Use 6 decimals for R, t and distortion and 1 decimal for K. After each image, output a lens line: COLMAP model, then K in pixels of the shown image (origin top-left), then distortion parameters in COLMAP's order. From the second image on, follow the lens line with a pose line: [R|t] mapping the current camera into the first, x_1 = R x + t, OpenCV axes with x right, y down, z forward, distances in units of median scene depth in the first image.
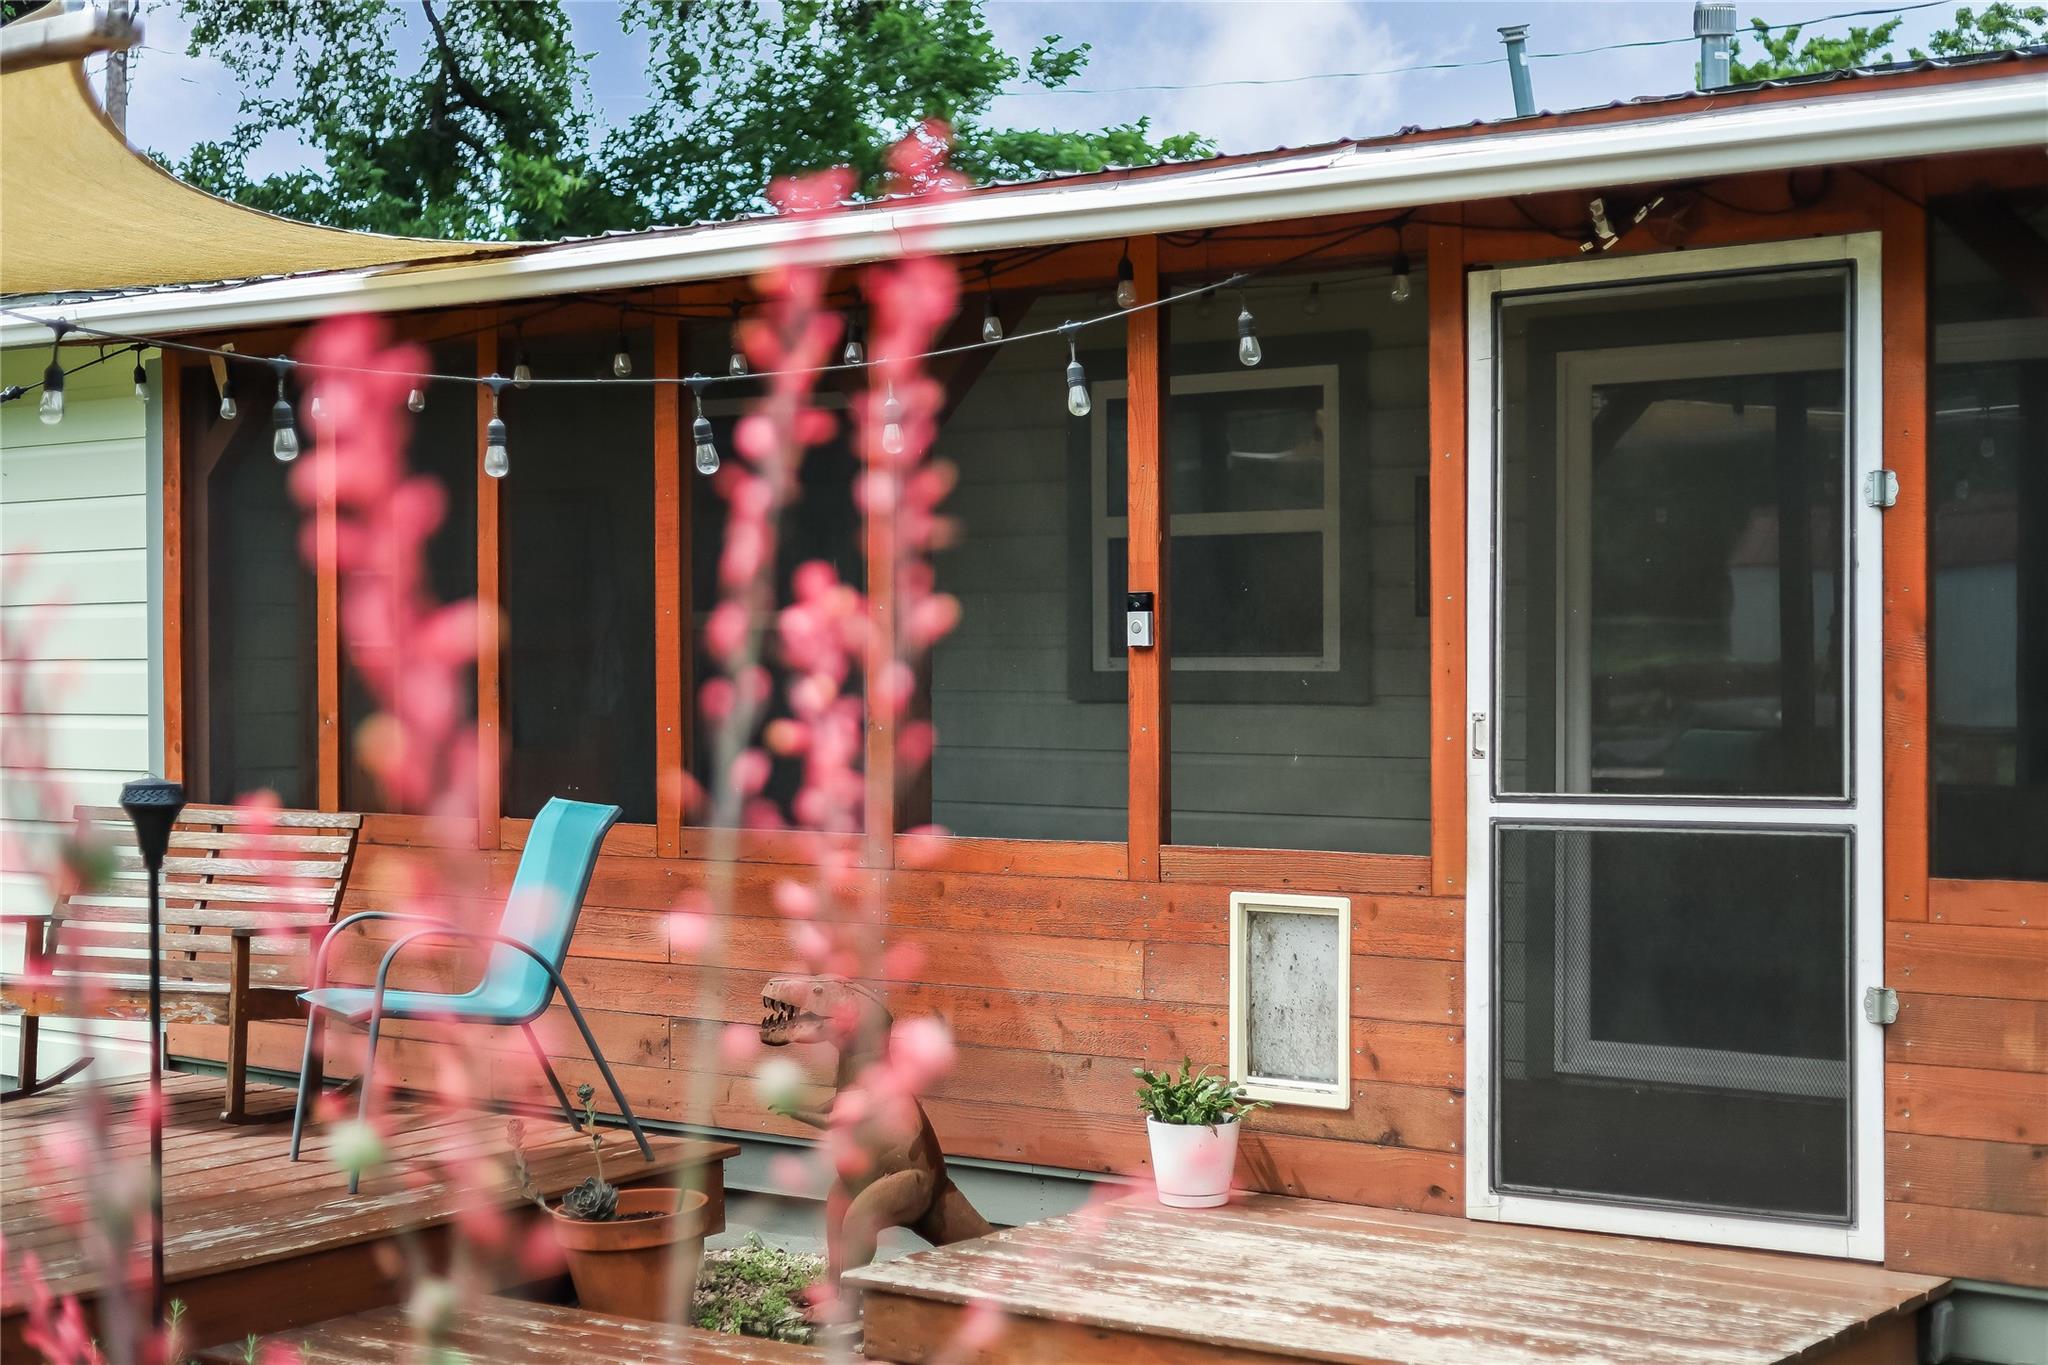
lens RADIAL K [[3048.1, 0, 924.1], [0, 3048.1, 661.4], [0, 0, 1]] dist [-0.019800, 0.000000]
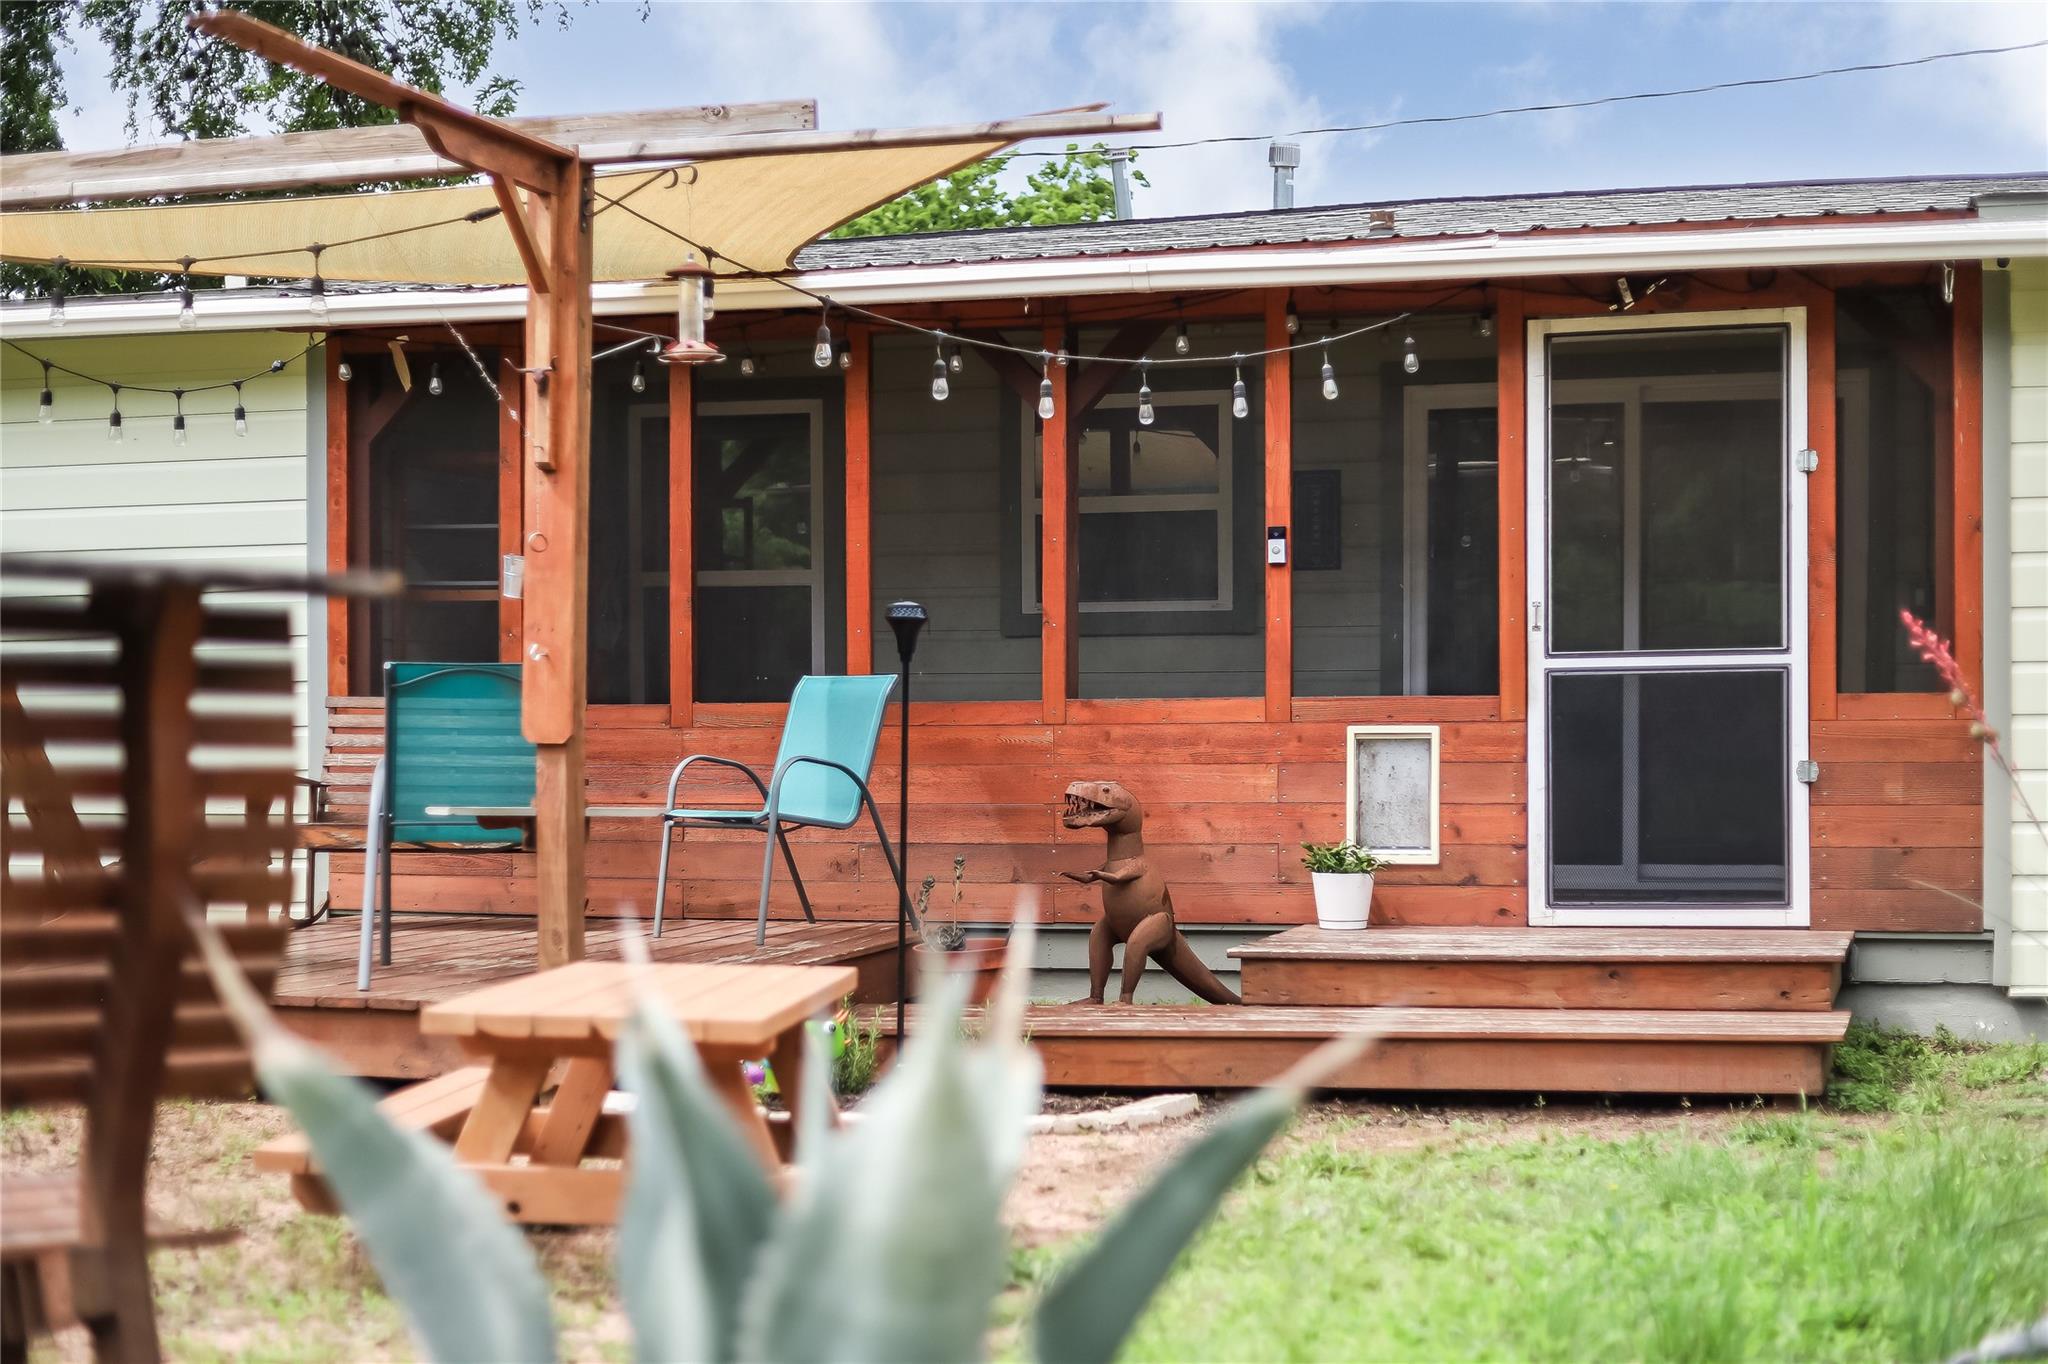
lens RADIAL K [[3048.1, 0, 1020.2], [0, 3048.1, 690.9], [0, 0, 1]] dist [-0.019800, 0.000000]
pose [[0.931798, 0.009550, 0.362851, -0.618305], [-0.001437, 0.999743, -0.022624, 0.096358], [-0.362974, 0.020560, 0.931572, -0.352073]]
